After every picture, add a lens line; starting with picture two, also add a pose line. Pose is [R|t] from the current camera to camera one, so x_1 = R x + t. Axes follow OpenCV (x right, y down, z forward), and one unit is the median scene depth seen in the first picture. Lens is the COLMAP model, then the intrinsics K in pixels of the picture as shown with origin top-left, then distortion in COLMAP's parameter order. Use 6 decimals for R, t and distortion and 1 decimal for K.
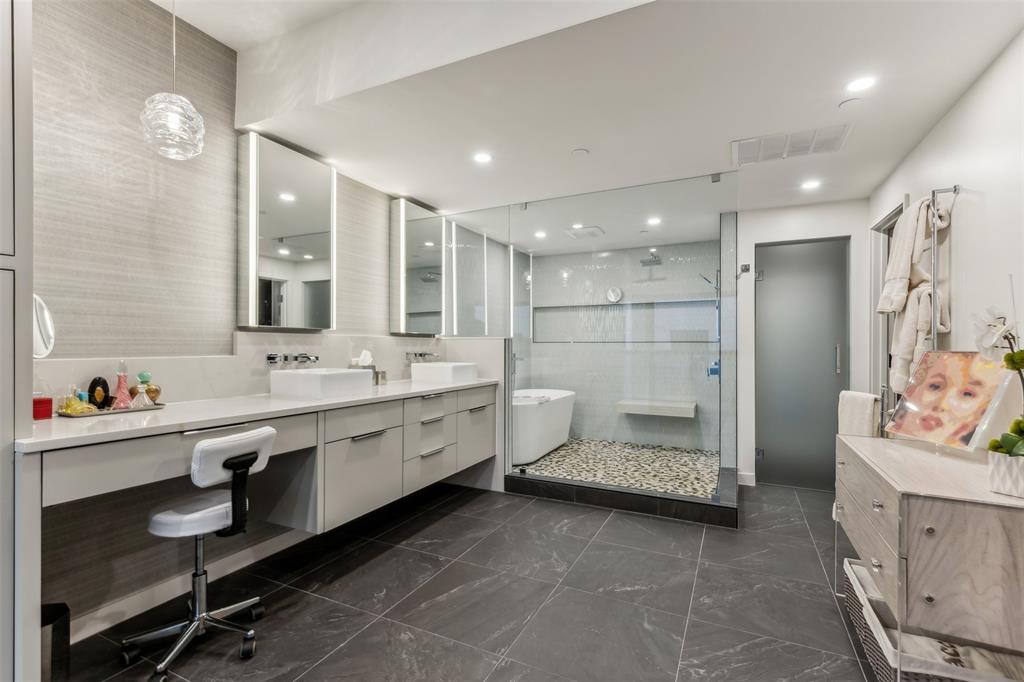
lens RADIAL K [[471.9, 0, 510.7], [0, 471.9, 340.3], [0, 0, 1]] dist [0.001707, -0.001418]
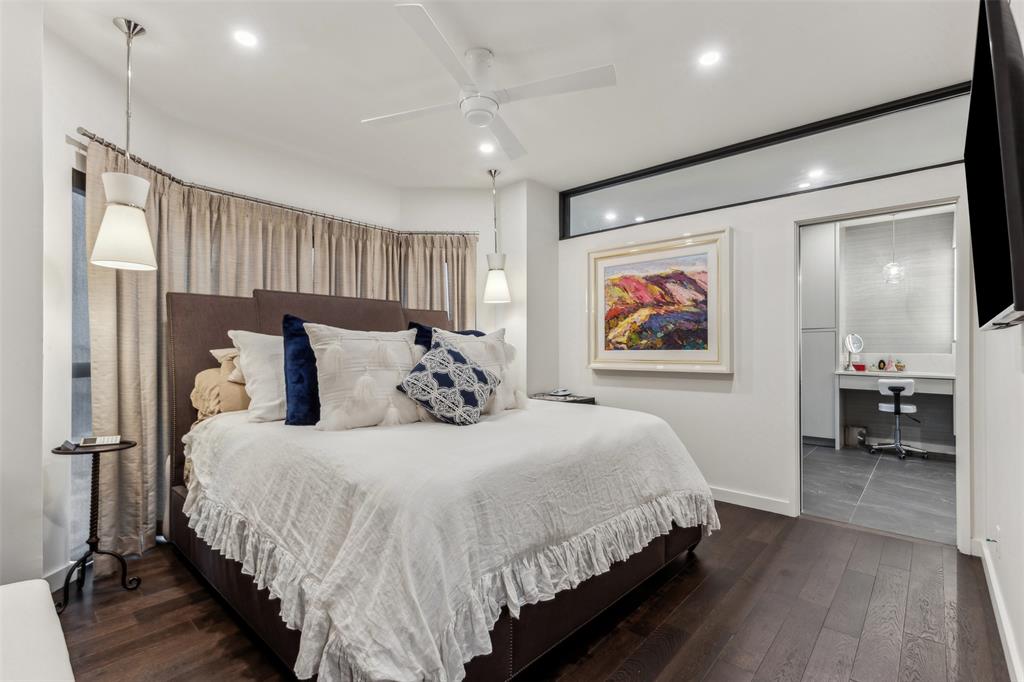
lens RADIAL K [[471.9, 0, 512.1], [0, 471.9, 345.9], [0, 0, 1]] dist [0.001707, -0.001418]
pose [[-0.272776, -0.010107, -0.962025, 2.692928], [-0.005240, 0.999946, -0.009019, 0.030684], [0.962063, 0.002581, -0.272814, -0.442411]]
